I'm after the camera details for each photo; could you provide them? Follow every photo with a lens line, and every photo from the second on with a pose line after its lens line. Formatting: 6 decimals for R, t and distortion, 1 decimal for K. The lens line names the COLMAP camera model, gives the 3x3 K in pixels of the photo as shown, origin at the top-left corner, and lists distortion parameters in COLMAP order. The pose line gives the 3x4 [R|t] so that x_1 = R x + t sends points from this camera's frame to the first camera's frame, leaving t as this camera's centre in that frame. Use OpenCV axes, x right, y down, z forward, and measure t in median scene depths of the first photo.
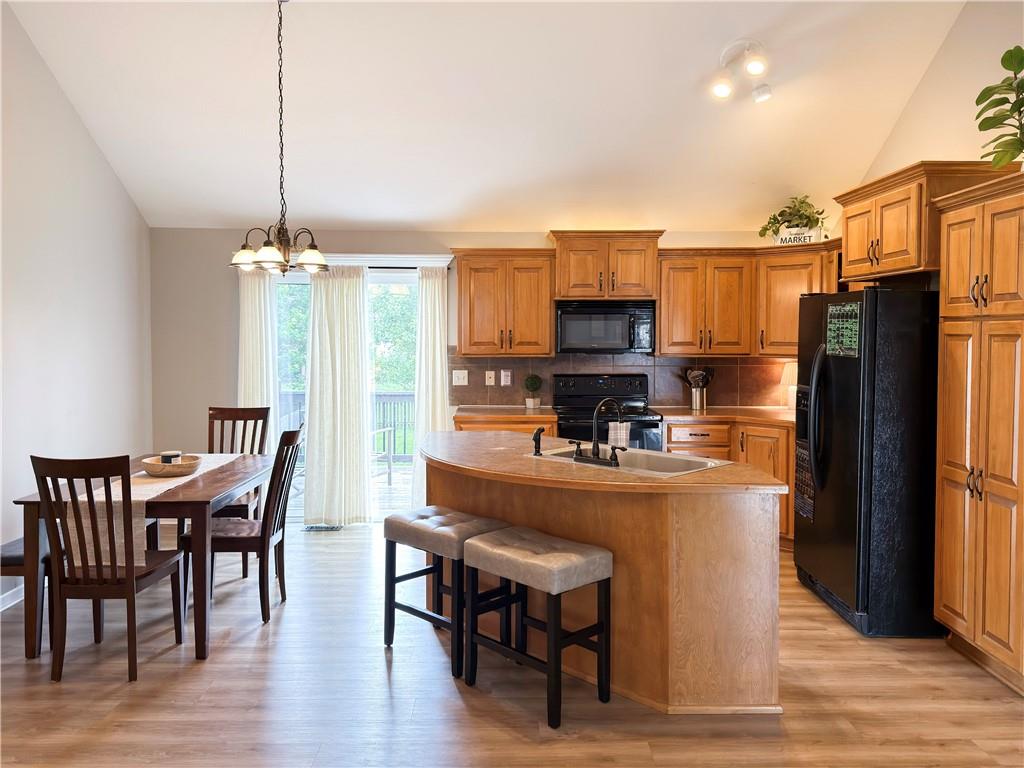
lens RADIAL K [[751.2, 0, 510.8], [0, 751.2, 365.3], [0, 0, 1]] dist [0.101520, -0.111537]
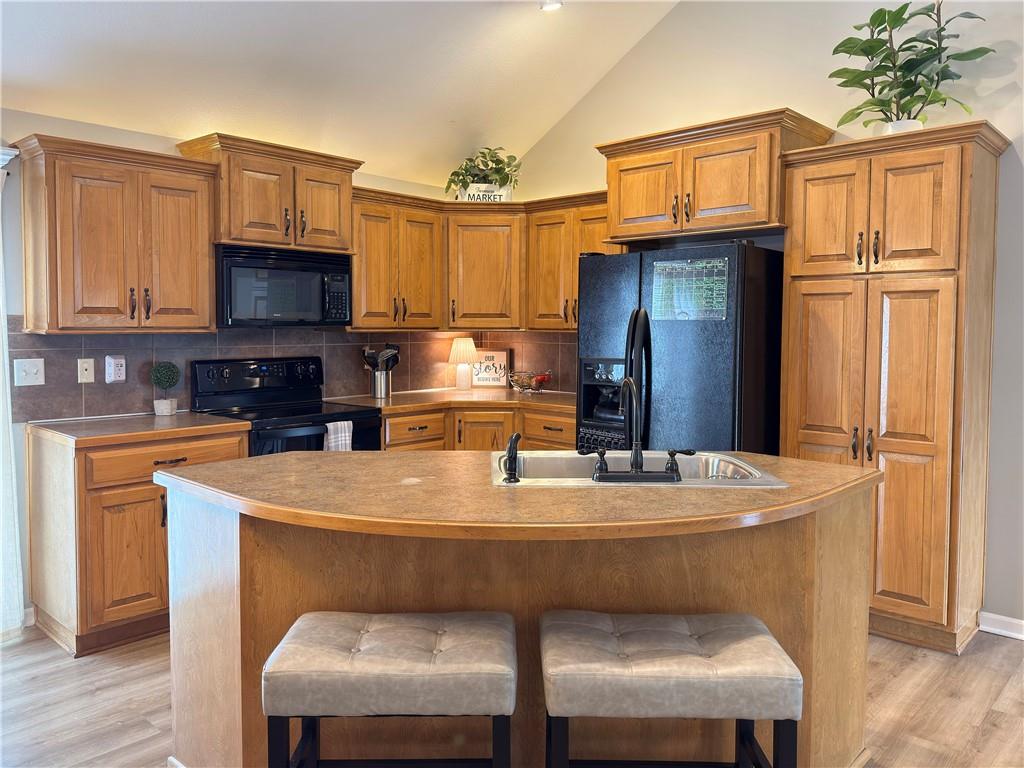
lens RADIAL K [[751.2, 0, 510.8], [0, 751.2, 365.3], [0, 0, 1]] dist [0.101520, -0.111537]
pose [[0.704418, -0.040526, 0.708628, -0.233880], [0.030918, 0.999173, 0.026408, 0.007852], [-0.709112, 0.003308, 0.705088, 0.362056]]
